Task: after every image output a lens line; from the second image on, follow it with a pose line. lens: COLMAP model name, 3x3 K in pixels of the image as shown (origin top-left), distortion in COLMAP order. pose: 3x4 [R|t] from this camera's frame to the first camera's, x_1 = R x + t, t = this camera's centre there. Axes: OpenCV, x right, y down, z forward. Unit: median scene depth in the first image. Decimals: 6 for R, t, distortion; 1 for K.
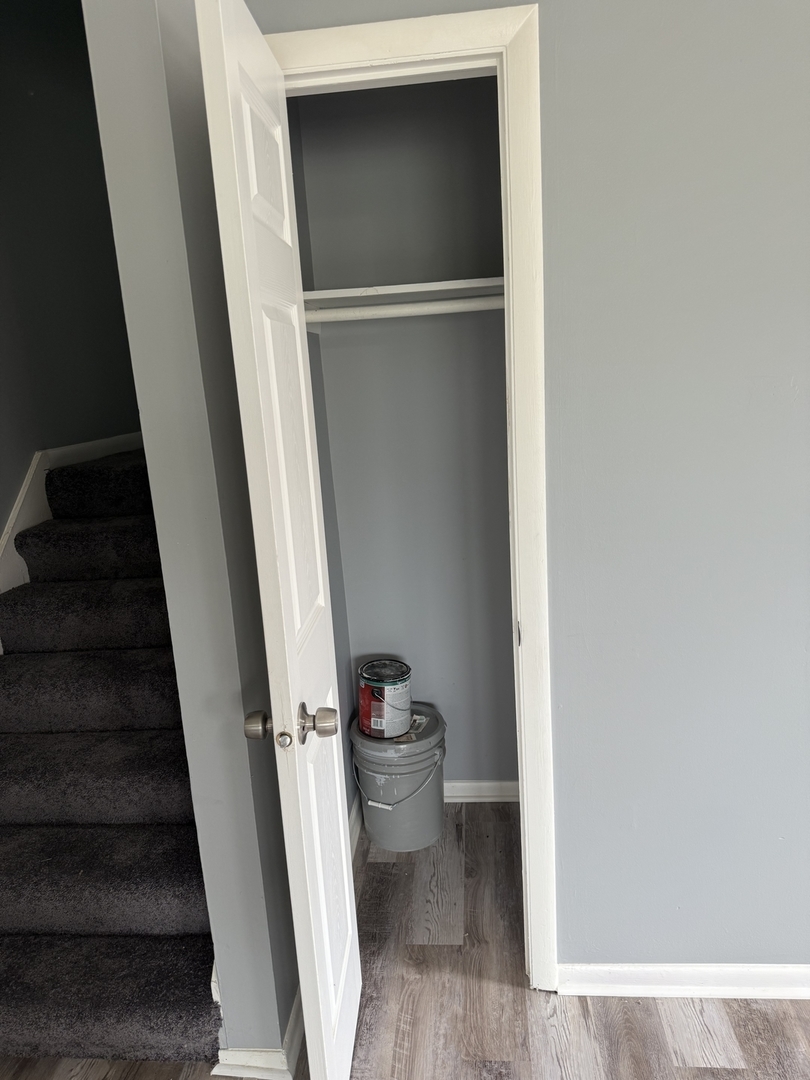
lens RADIAL K [[765.4, 0, 405.0], [0, 765.4, 540.0], [0, 0, 1]] dist [0.129801, -0.180459]
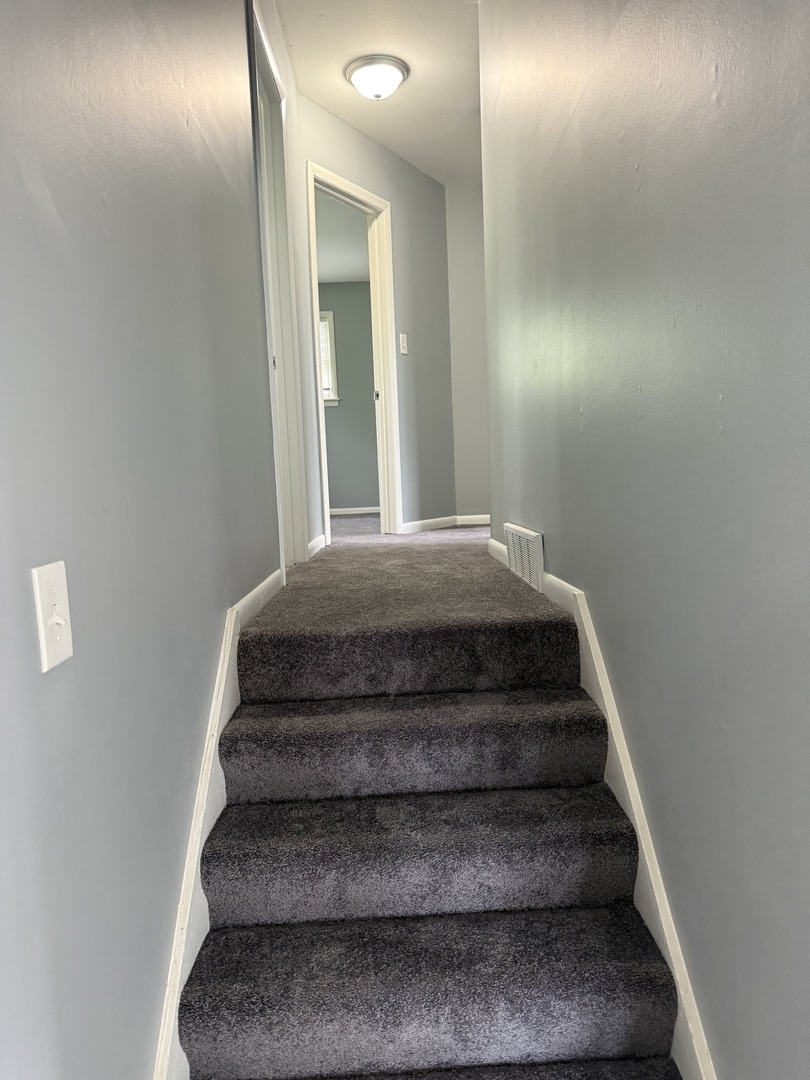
lens RADIAL K [[765.4, 0, 405.0], [0, 765.4, 540.0], [0, 0, 1]] dist [0.129801, -0.180459]
pose [[0.993528, 0.007505, 0.113335, -0.442328], [0.008672, 0.989890, -0.141570, -0.085820], [-0.113252, 0.141636, 0.983419, 0.306184]]
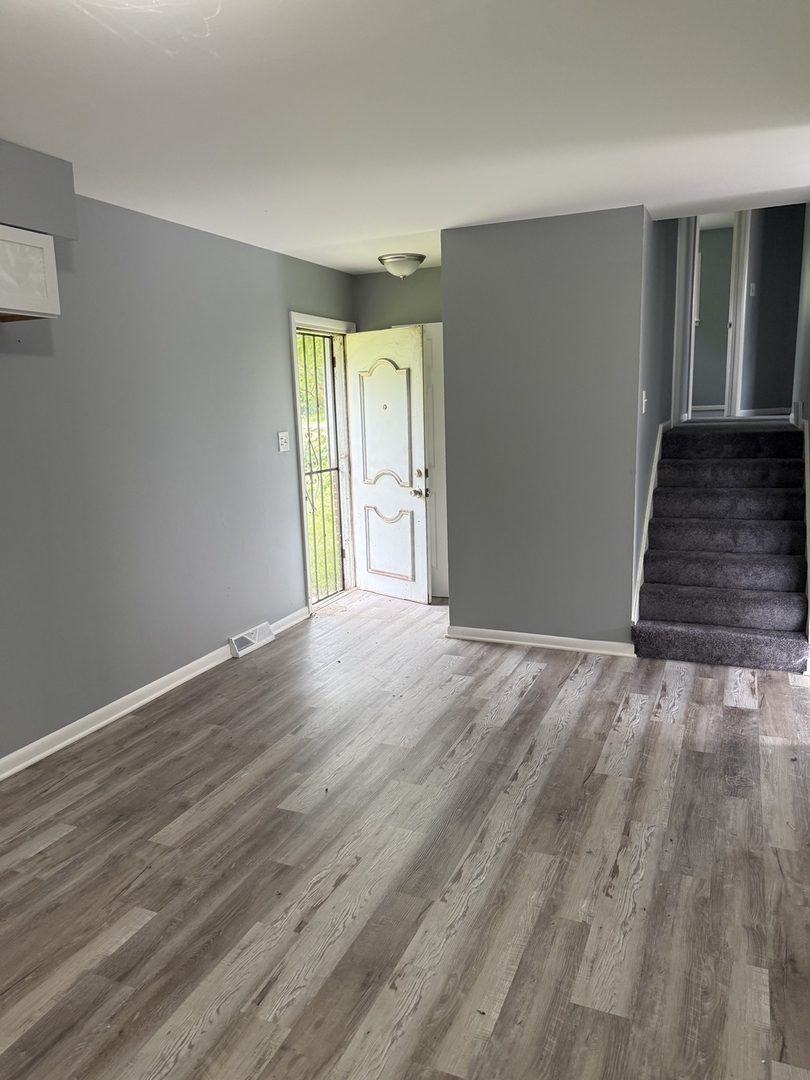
lens RADIAL K [[772.1, 0, 392.8], [0, 772.1, 543.4], [0, 0, 1]] dist [0.021780, -0.002798]
pose [[0.948404, 0.090501, -0.303874, -0.556369], [-0.098400, 0.995089, -0.010751, 0.314735], [0.301409, 0.040098, 0.952652, -1.216090]]
